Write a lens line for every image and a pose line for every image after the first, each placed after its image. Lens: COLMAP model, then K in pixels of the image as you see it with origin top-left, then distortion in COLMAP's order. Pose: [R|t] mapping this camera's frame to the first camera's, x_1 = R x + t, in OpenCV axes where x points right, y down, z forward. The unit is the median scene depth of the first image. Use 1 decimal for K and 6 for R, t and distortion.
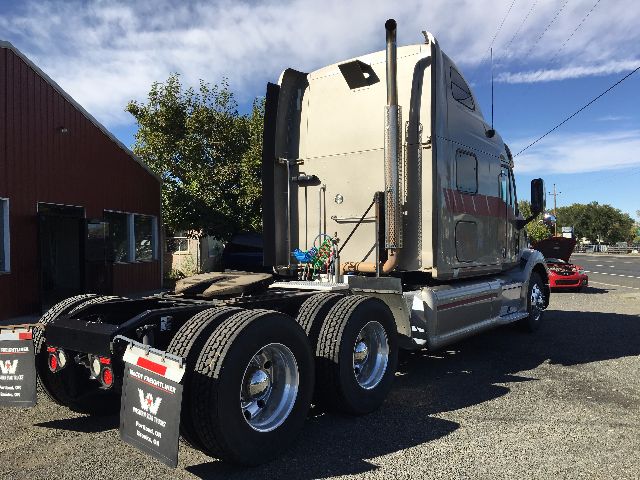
lens RADIAL K [[553.2, 0, 318.4], [0, 553.2, 237.7], [0, 0, 1]] dist [0.088609, -0.102667]
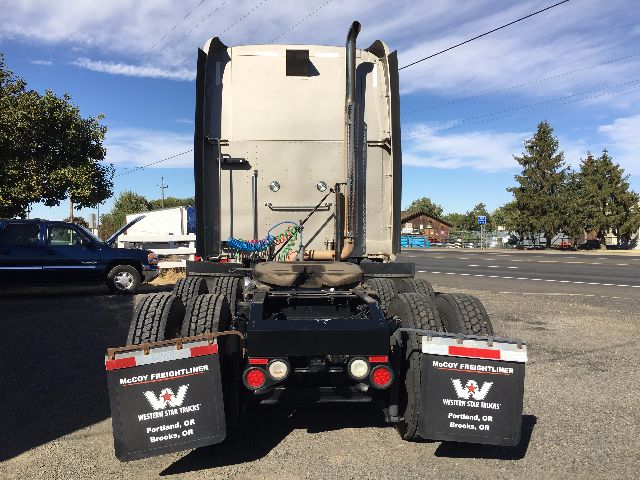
lens RADIAL K [[553.2, 0, 318.4], [0, 553.2, 237.7], [0, 0, 1]] dist [0.088609, -0.102667]
pose [[0.750960, -0.001194, 0.660347, -0.785258], [-0.009110, 0.999884, 0.012168, 0.012547], [-0.660285, -0.015153, 0.750862, 0.303647]]
